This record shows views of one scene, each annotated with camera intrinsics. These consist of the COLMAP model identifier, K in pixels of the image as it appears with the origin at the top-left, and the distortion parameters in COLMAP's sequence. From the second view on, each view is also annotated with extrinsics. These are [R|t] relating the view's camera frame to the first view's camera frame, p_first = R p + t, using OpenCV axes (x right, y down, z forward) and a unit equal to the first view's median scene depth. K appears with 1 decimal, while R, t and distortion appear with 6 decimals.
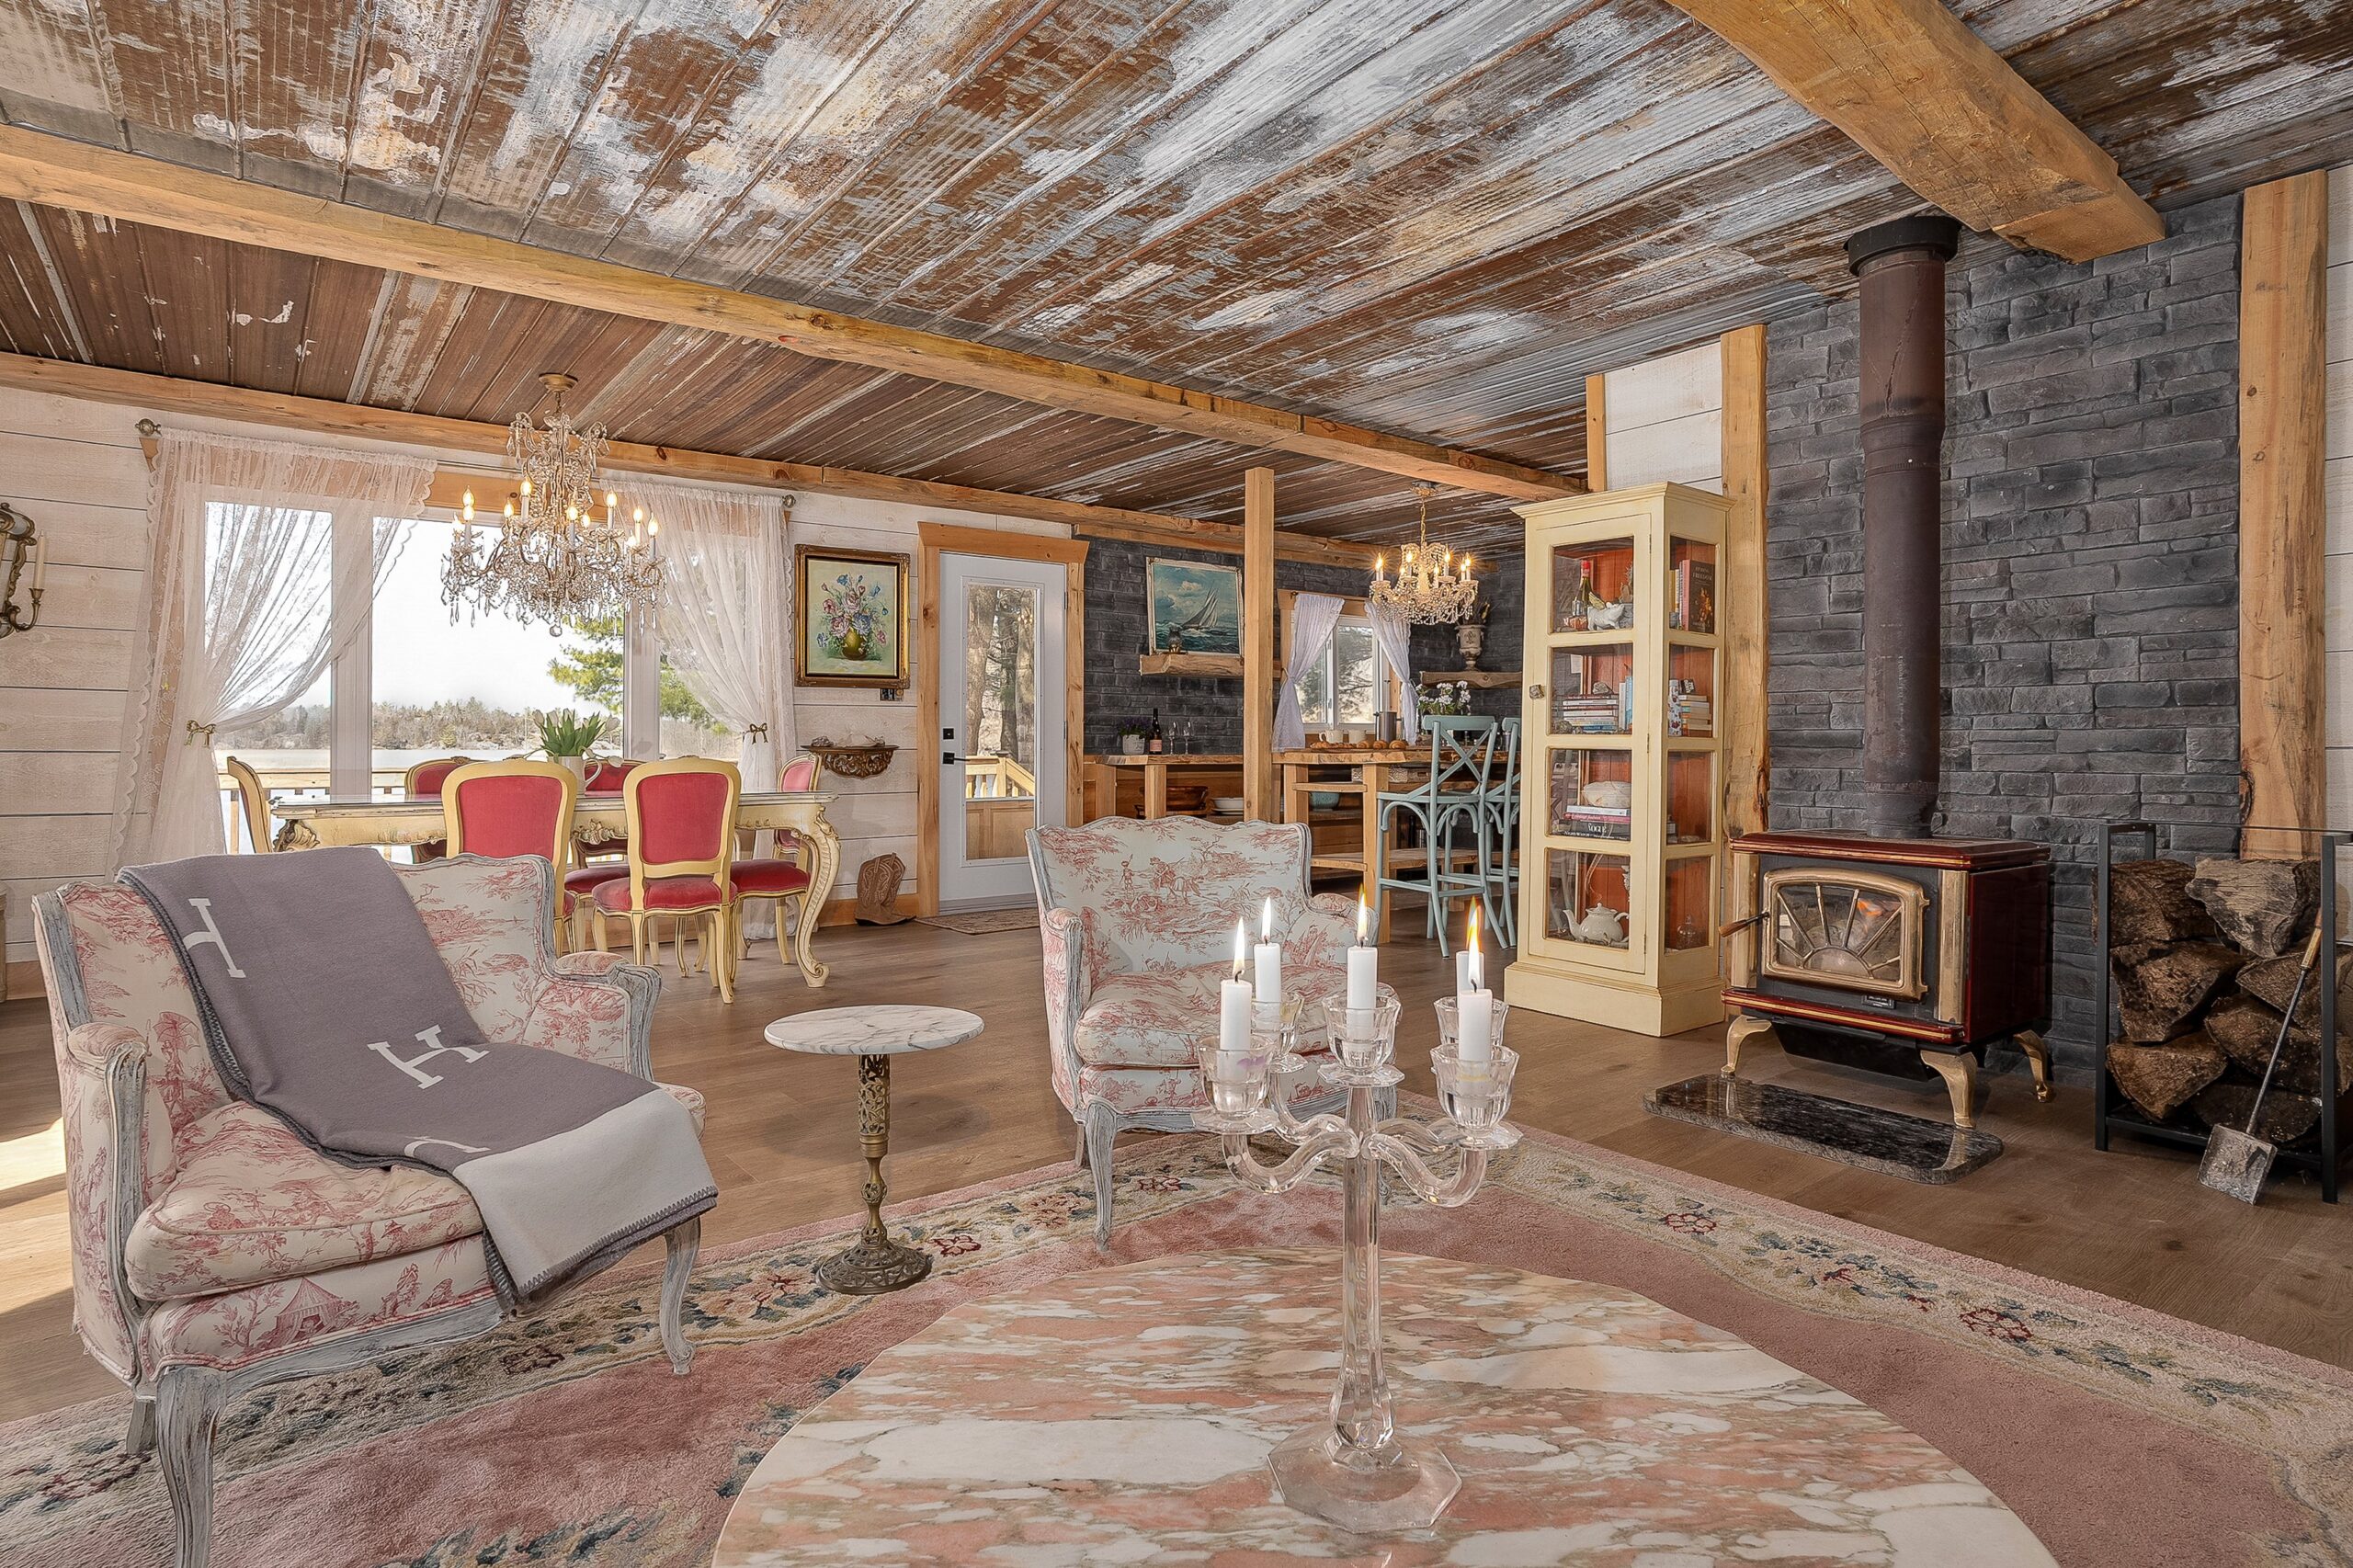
lens RADIAL K [[1225.8, 0, 1138.2], [0, 1225.8, 735.3], [0, 0, 1]] dist [-0.049954, 0.036541]
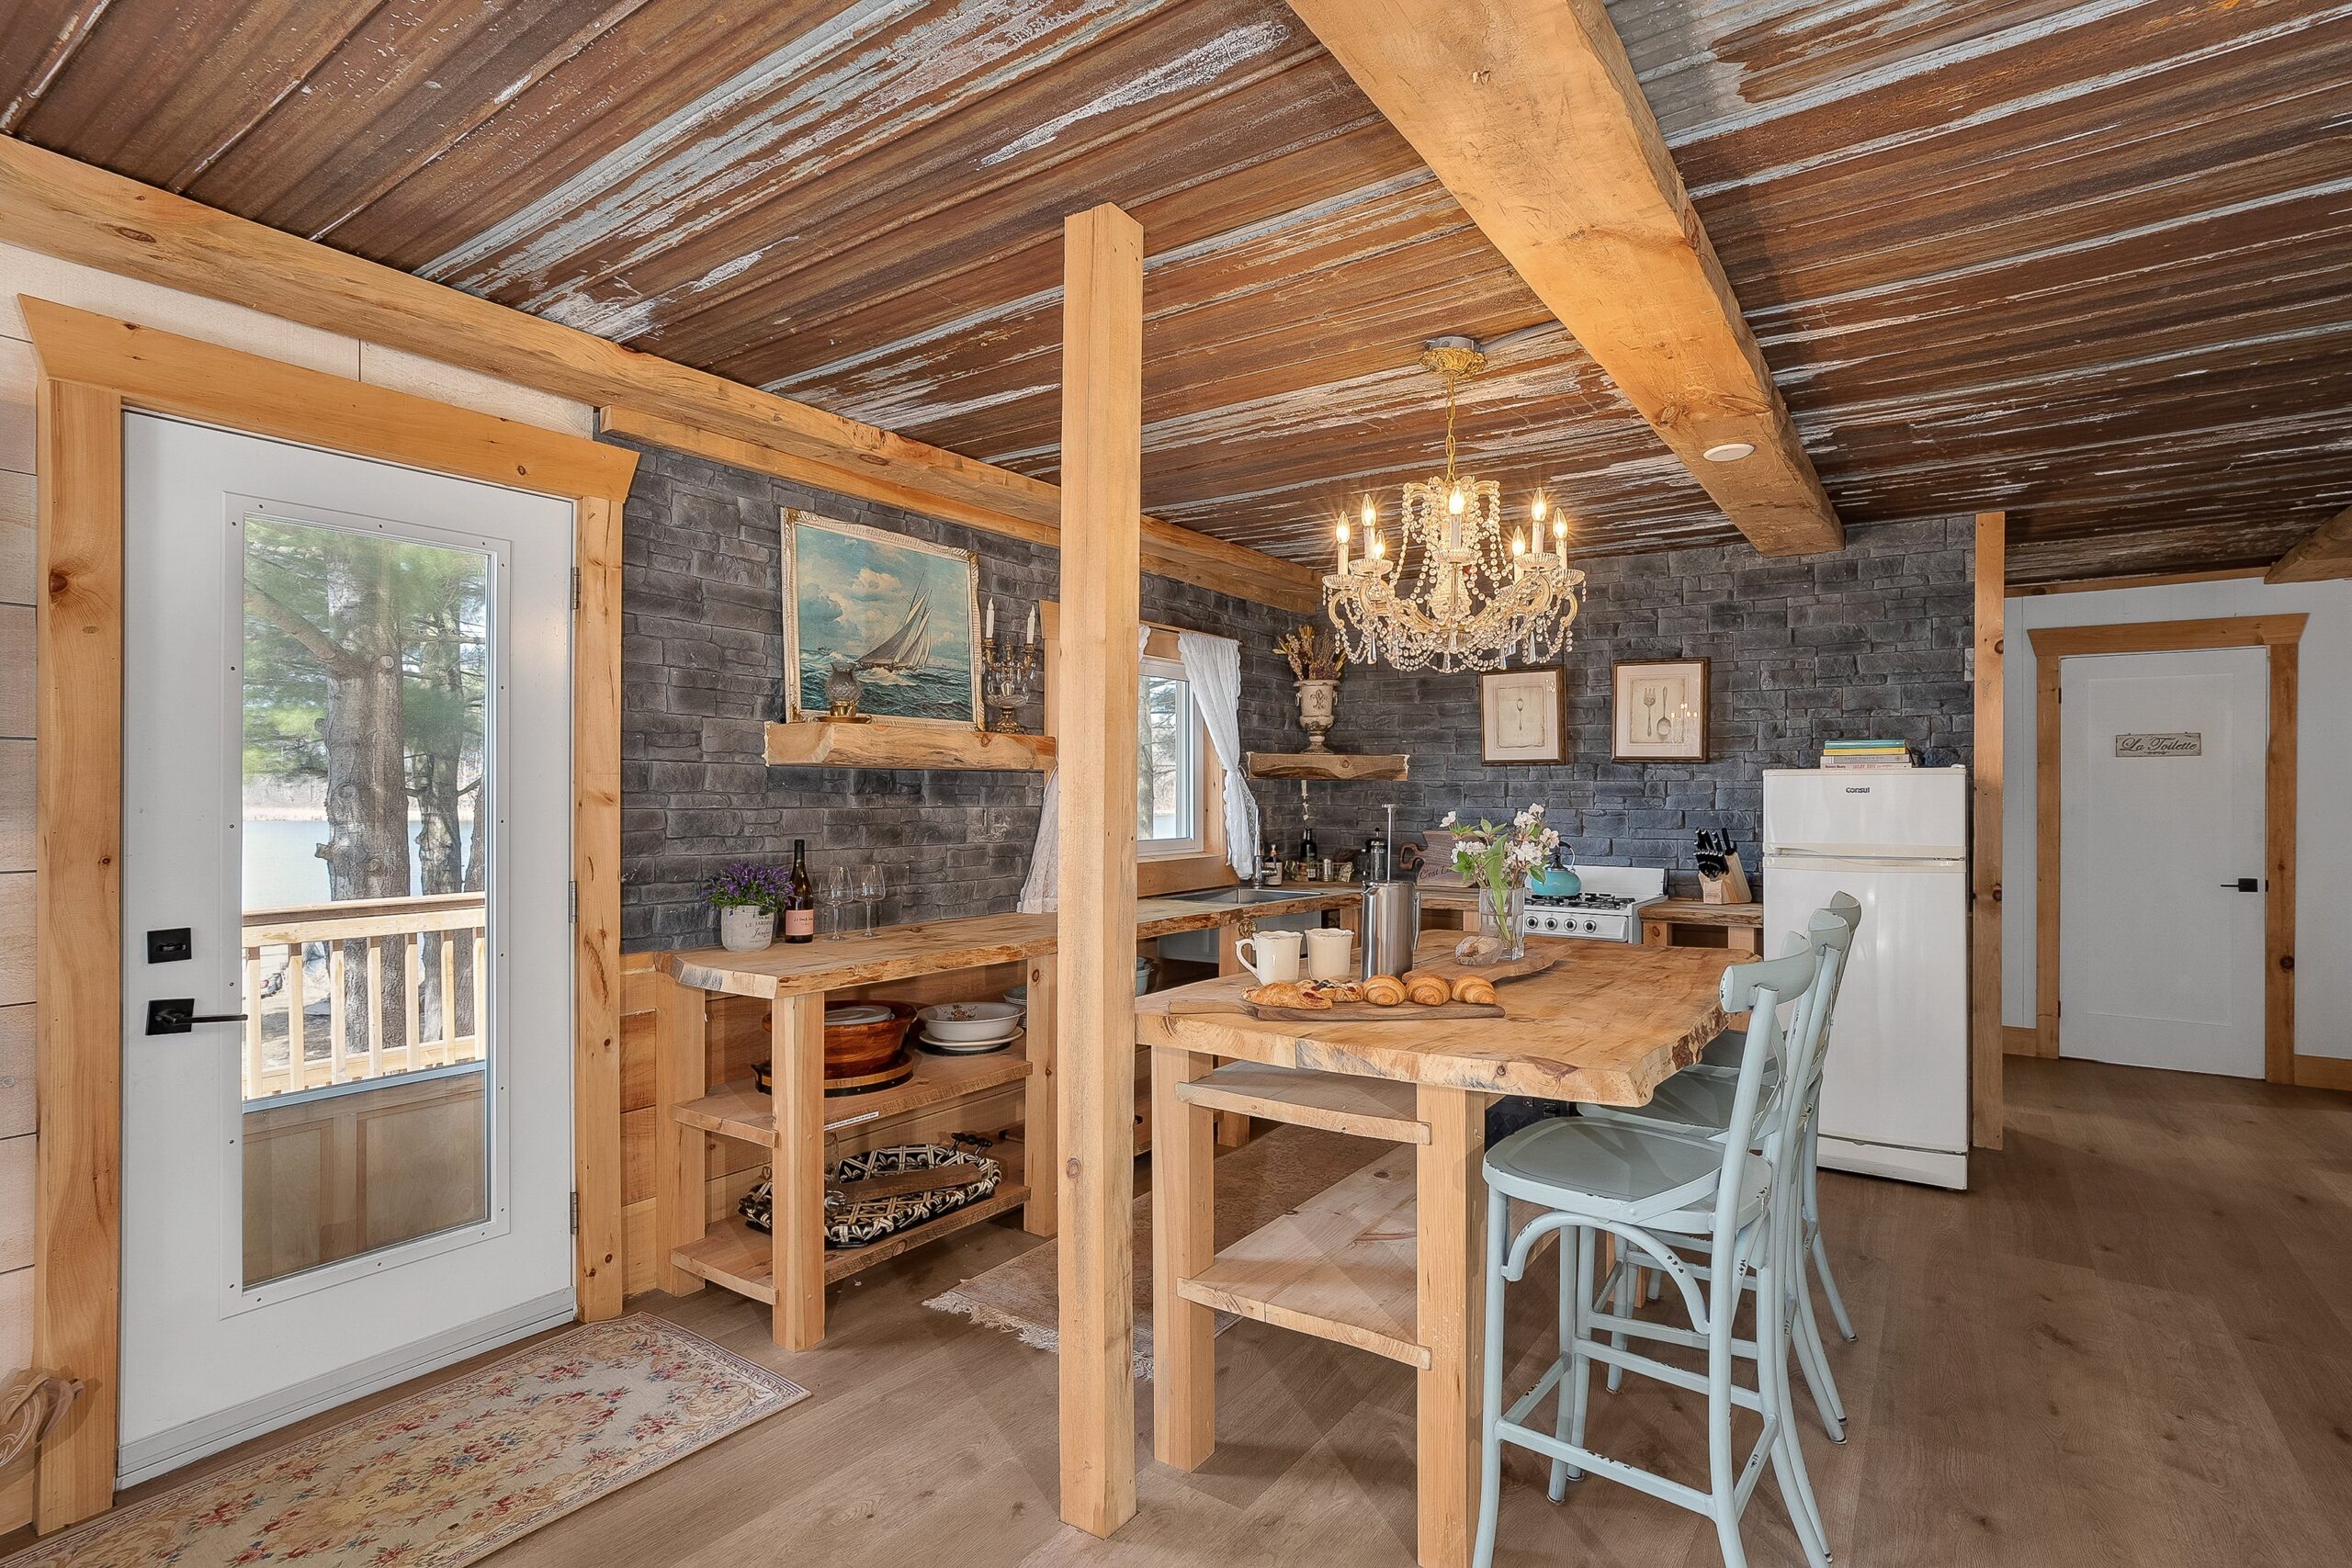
lens RADIAL K [[1144.8, 0, 1176.0], [0, 1144.8, 784.0], [0, 0, 1]] dist [-0.049051, 0.028315]
pose [[0.946351, 0.003633, 0.323120, 0.011107], [-0.003825, 0.999993, -0.000041, -0.049395], [-0.323117, -0.001197, 0.946358, 0.634389]]
